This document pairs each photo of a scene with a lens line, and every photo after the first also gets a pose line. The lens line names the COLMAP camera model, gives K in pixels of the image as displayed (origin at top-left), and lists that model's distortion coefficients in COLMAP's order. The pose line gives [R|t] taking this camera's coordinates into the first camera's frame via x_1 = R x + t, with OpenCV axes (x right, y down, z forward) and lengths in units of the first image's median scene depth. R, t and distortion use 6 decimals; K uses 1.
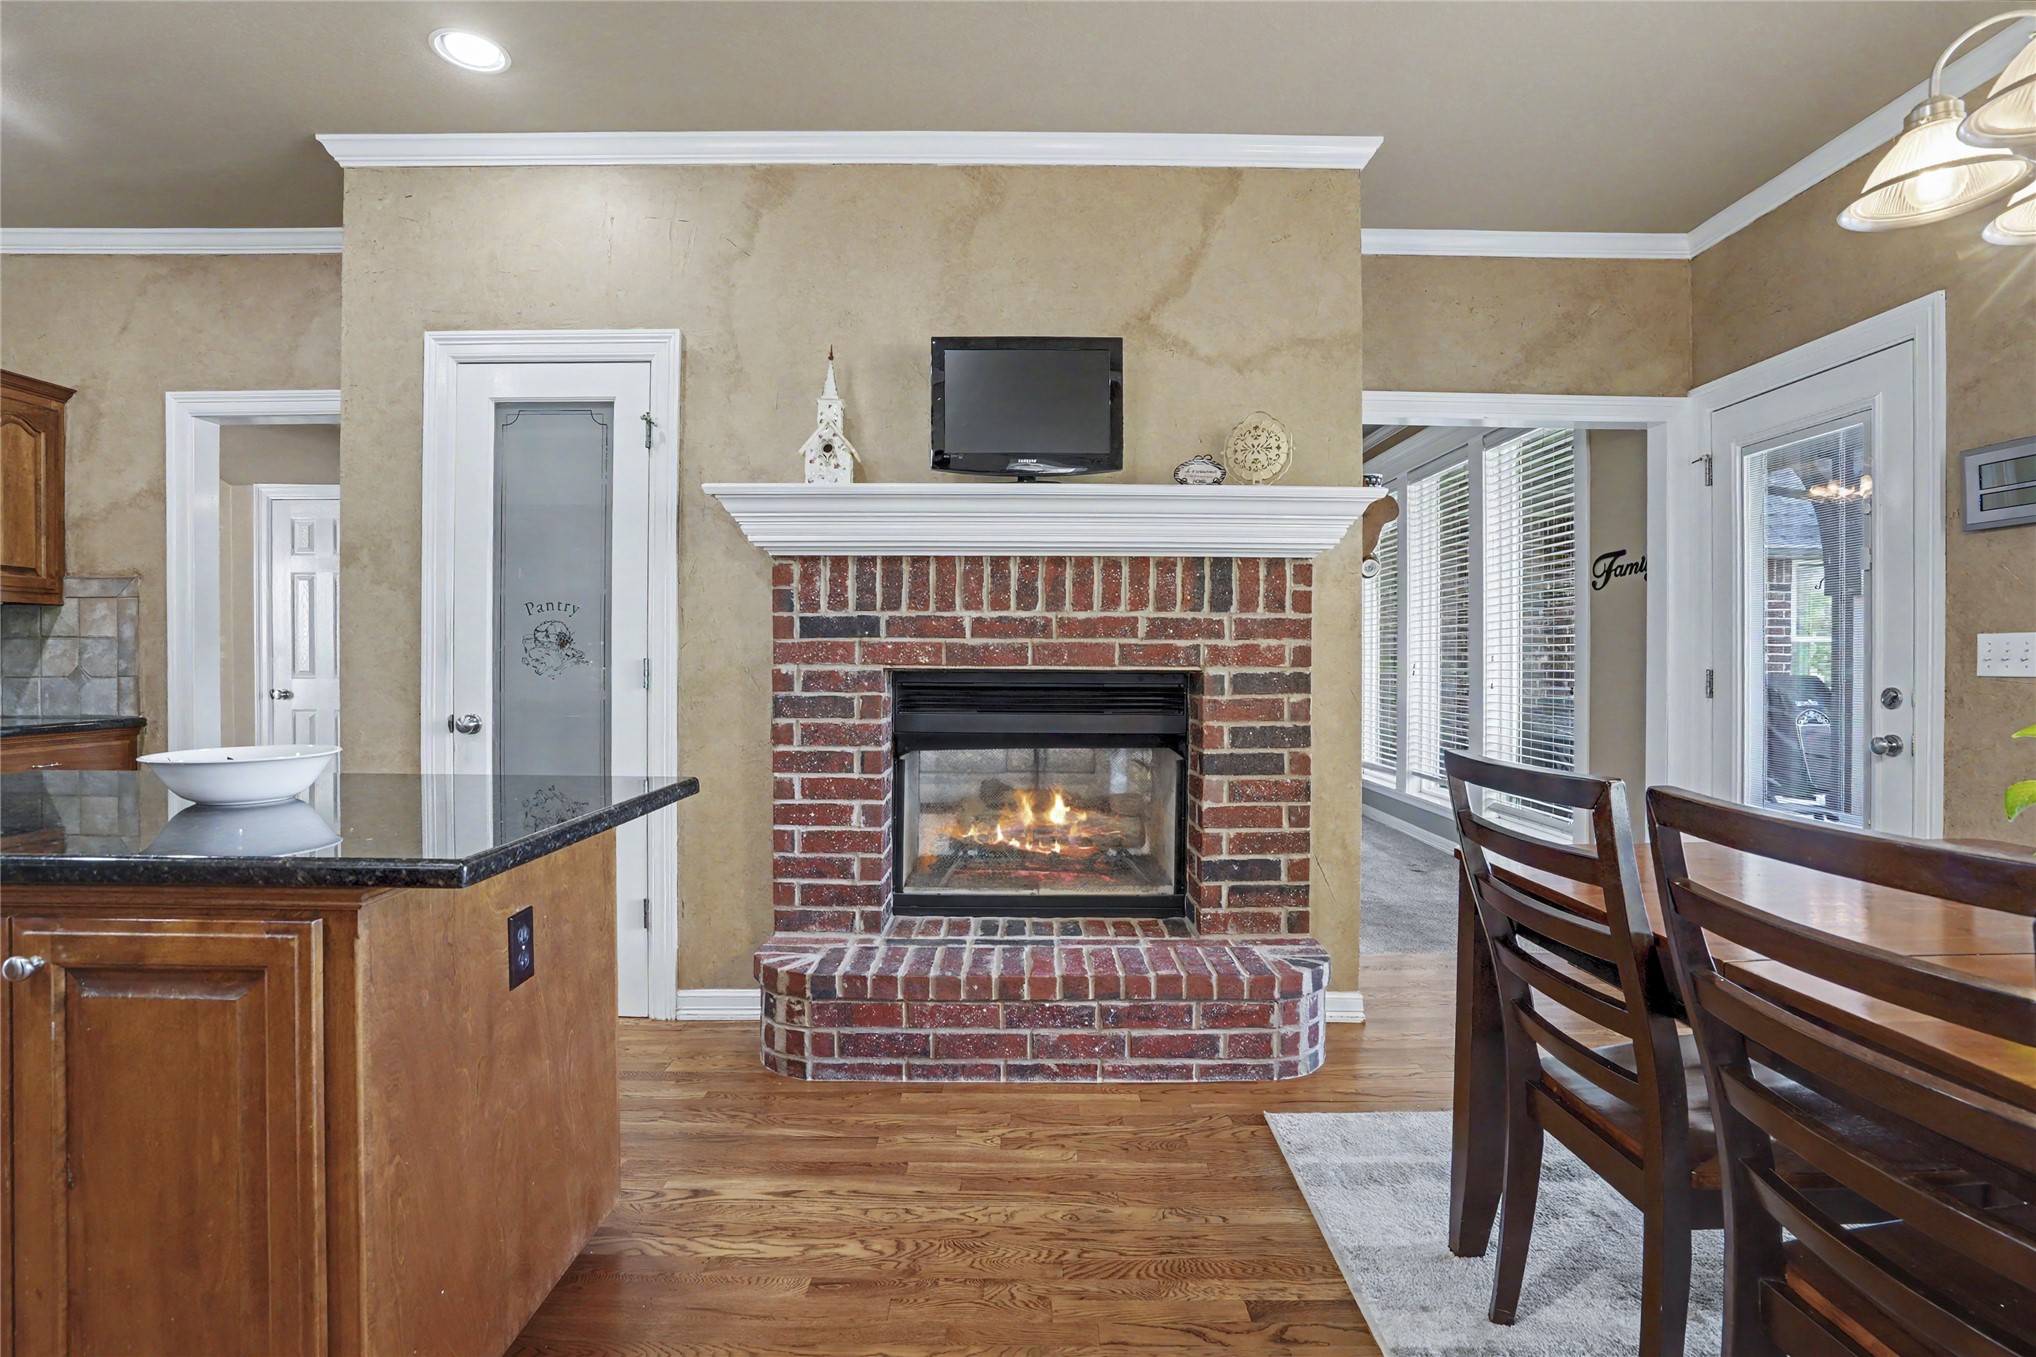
lens RADIAL K [[957.7, 0, 1015.4], [0, 957.7, 663.4], [0, 0, 1]] dist [-0.060842, 0.023324]
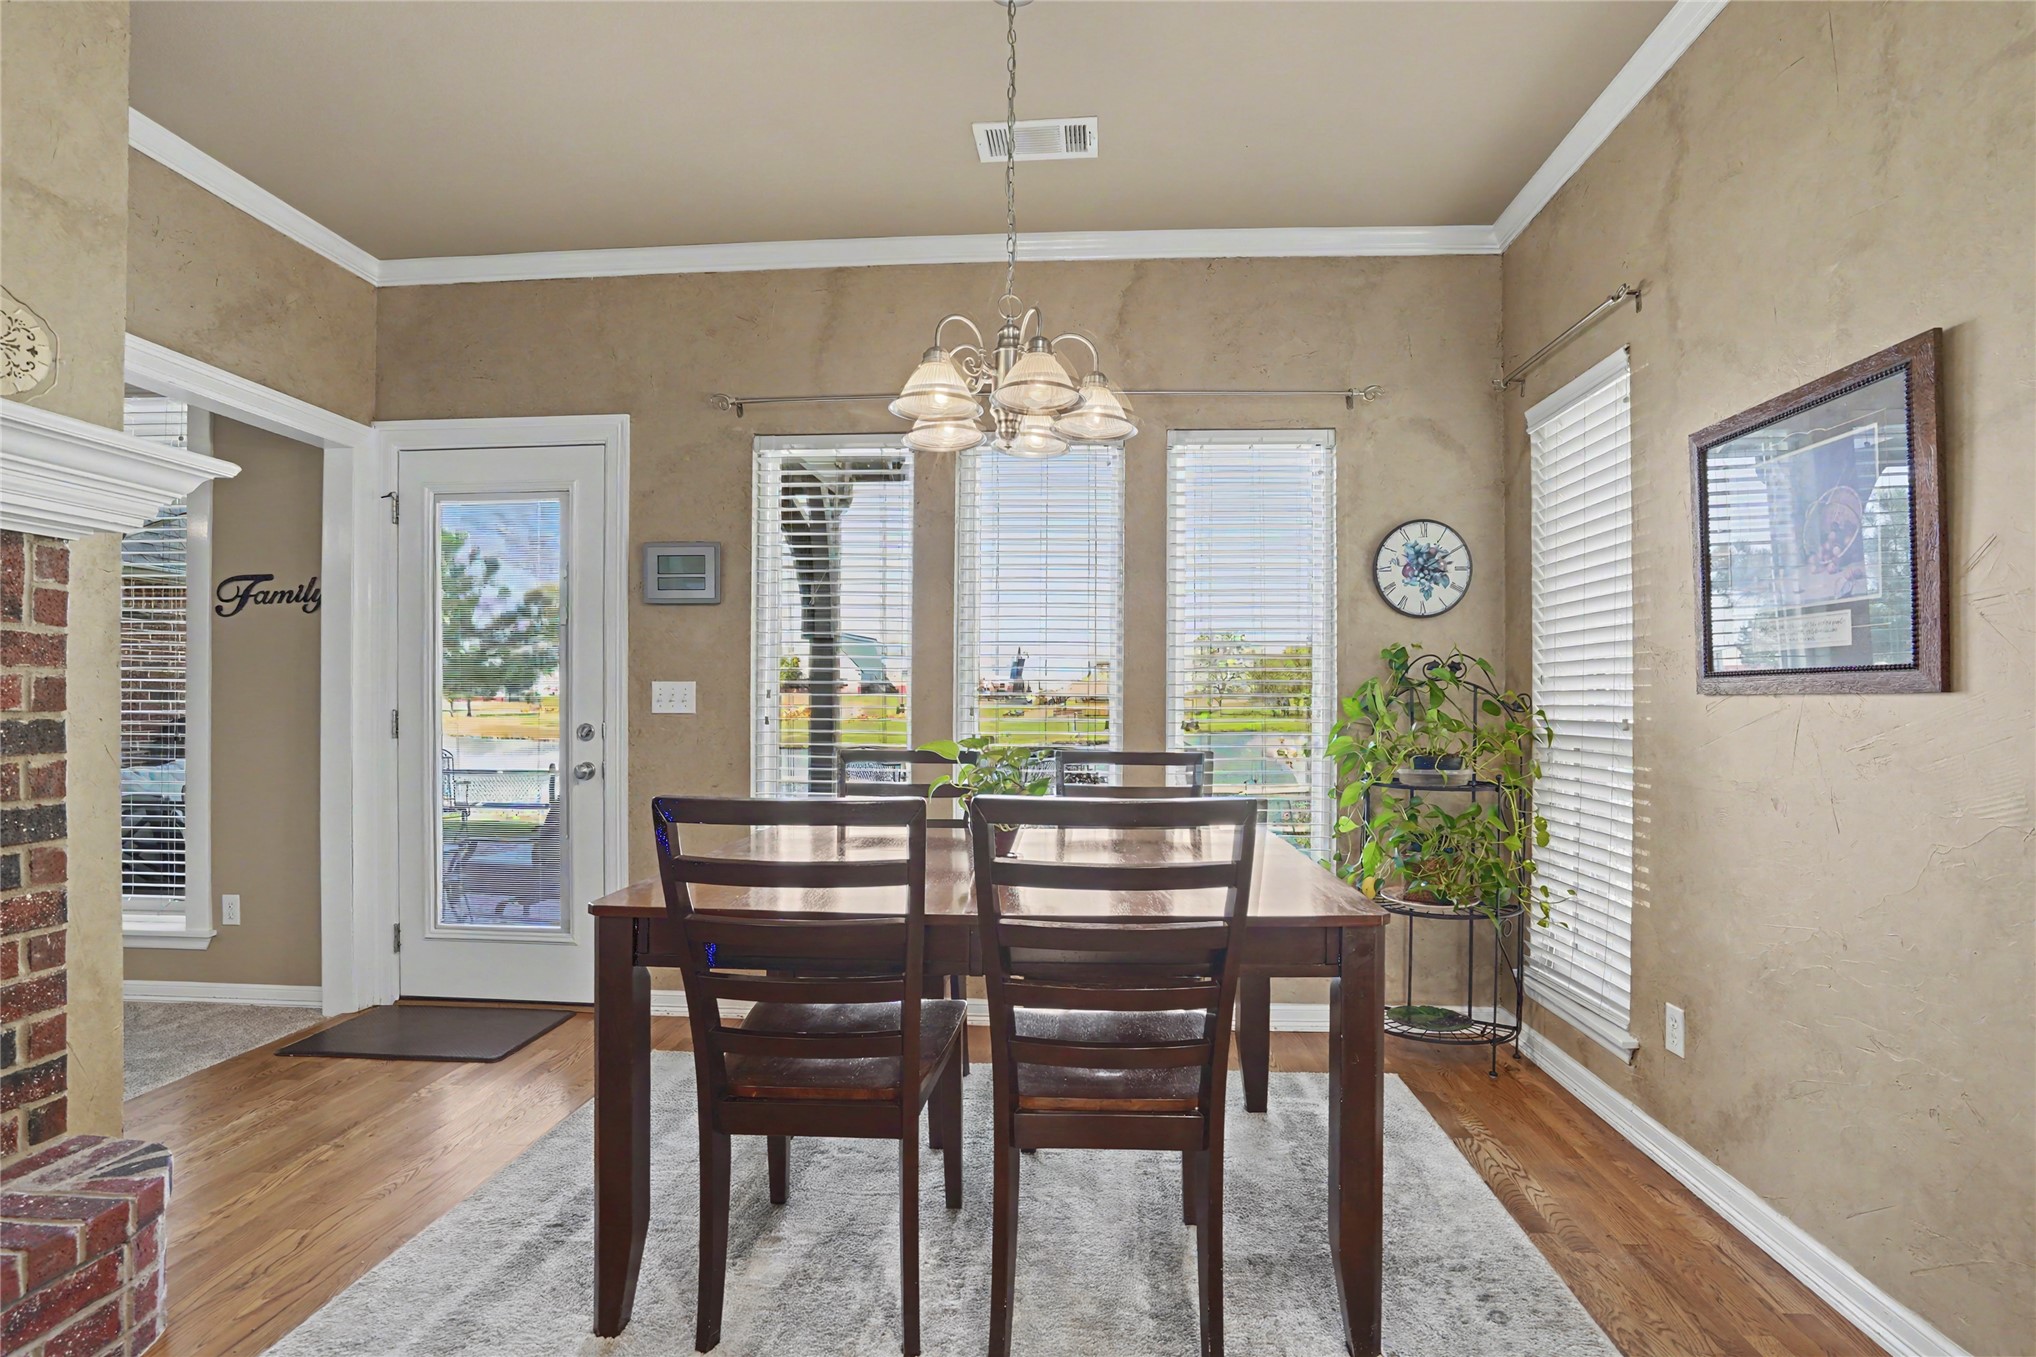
lens RADIAL K [[971.6, 0, 1039.4], [0, 971.6, 698.8], [0, 0, 1]] dist [-0.057315, 0.020222]
pose [[0.061223, 0.002557, 0.998121, -0.271064], [-0.001129, 0.999996, -0.002493, -0.003660], [-0.998123, -0.000974, 0.061226, 0.310675]]
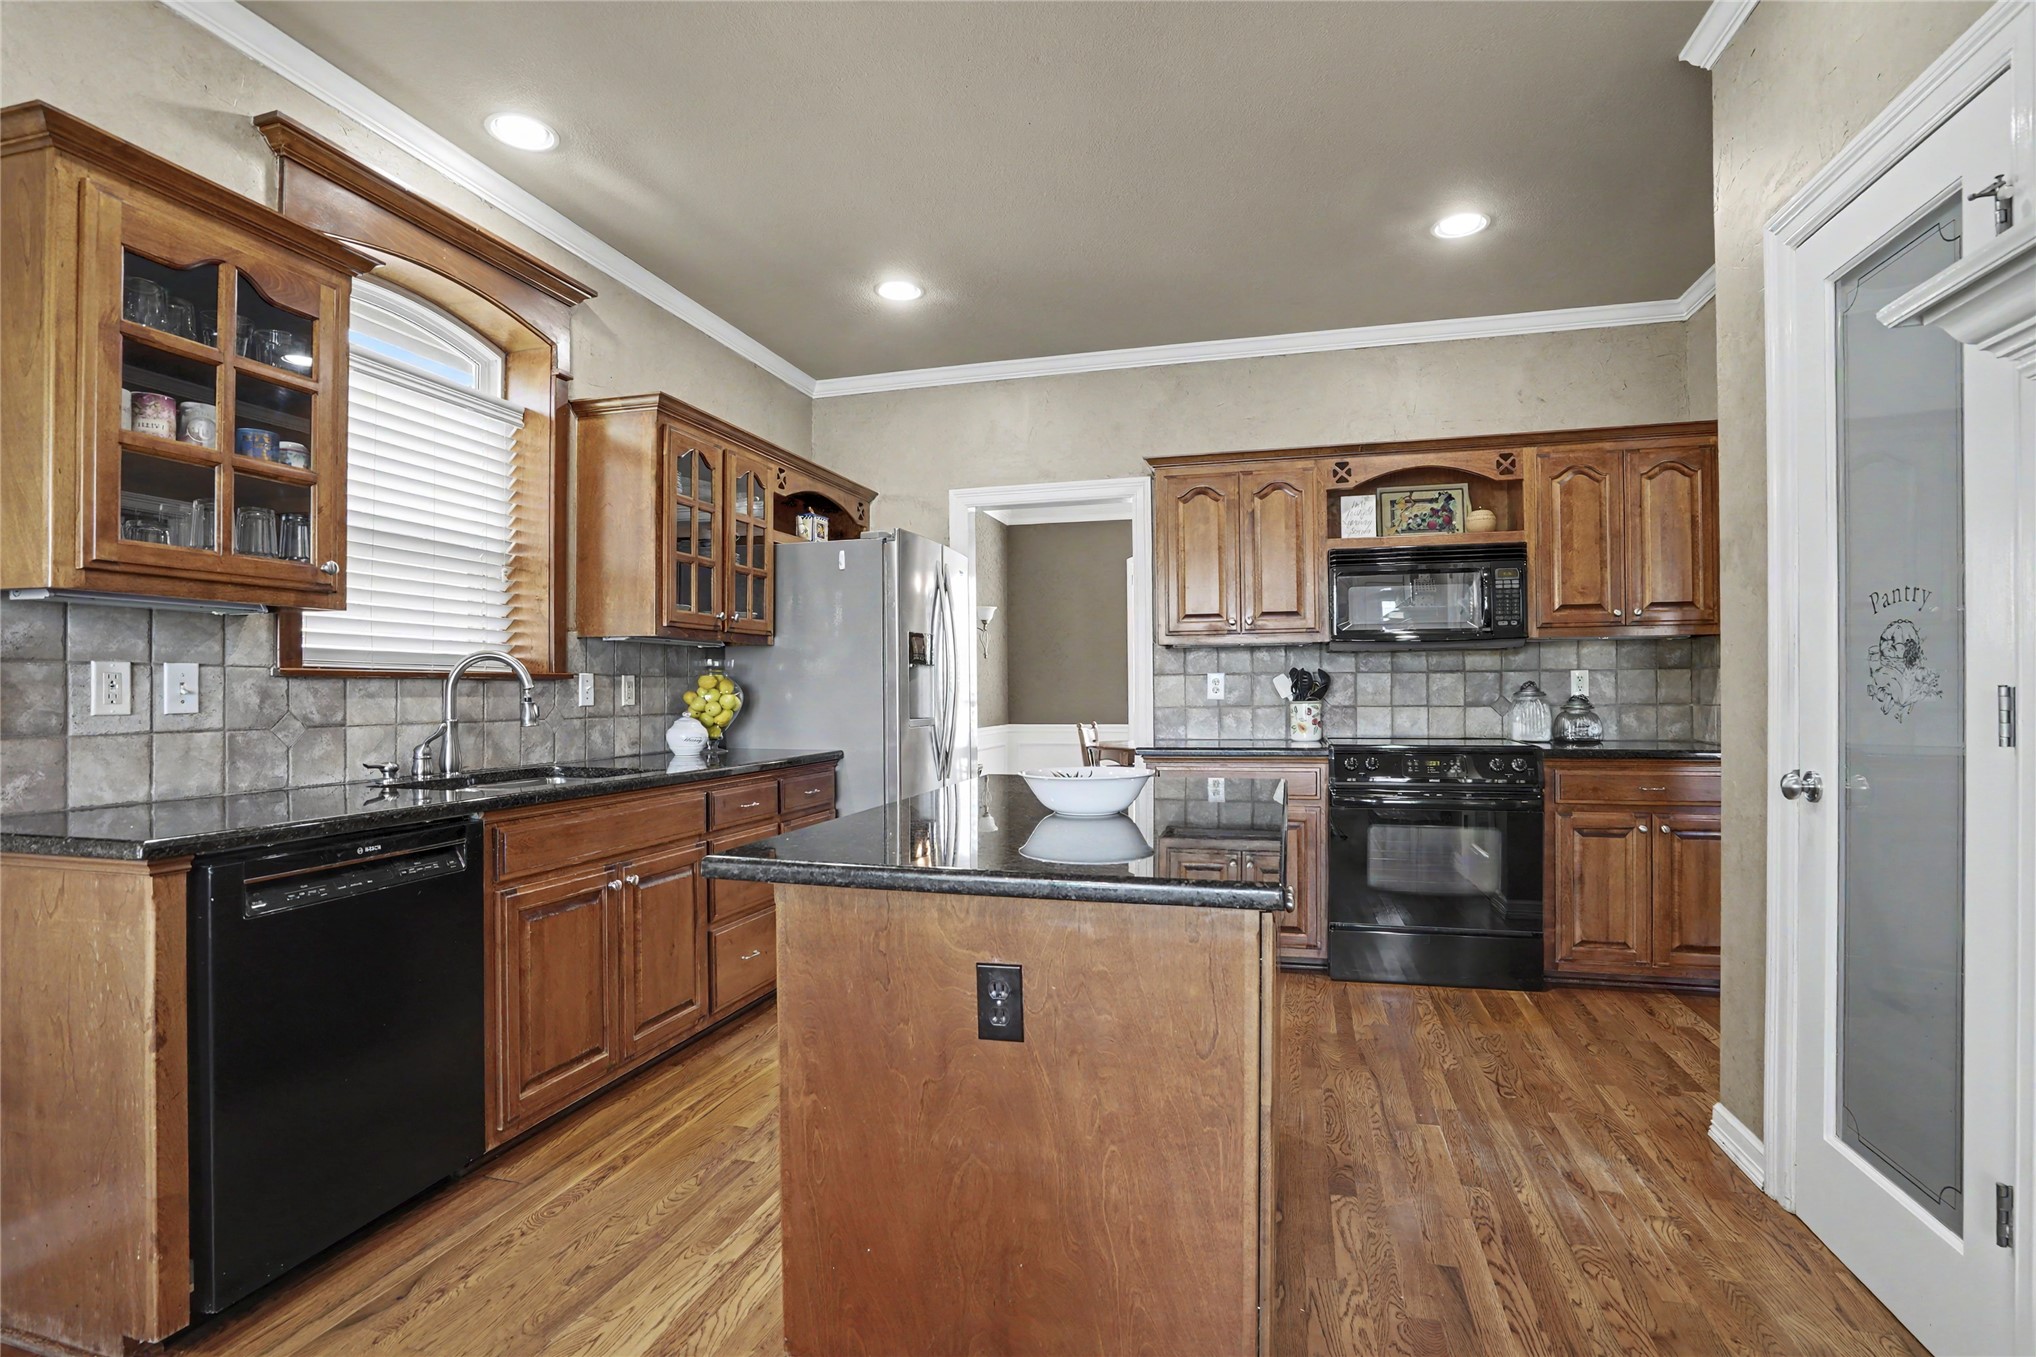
lens RADIAL K [[960.5, 0, 1022.7], [0, 960.5, 687.9], [0, 0, 1]] dist [-0.071430, 0.035222]
pose [[-0.270811, -0.003571, -0.962626, 0.198000], [0.003578, 0.999982, -0.004716, -0.003174], [0.962626, -0.004721, -0.270793, 0.663637]]
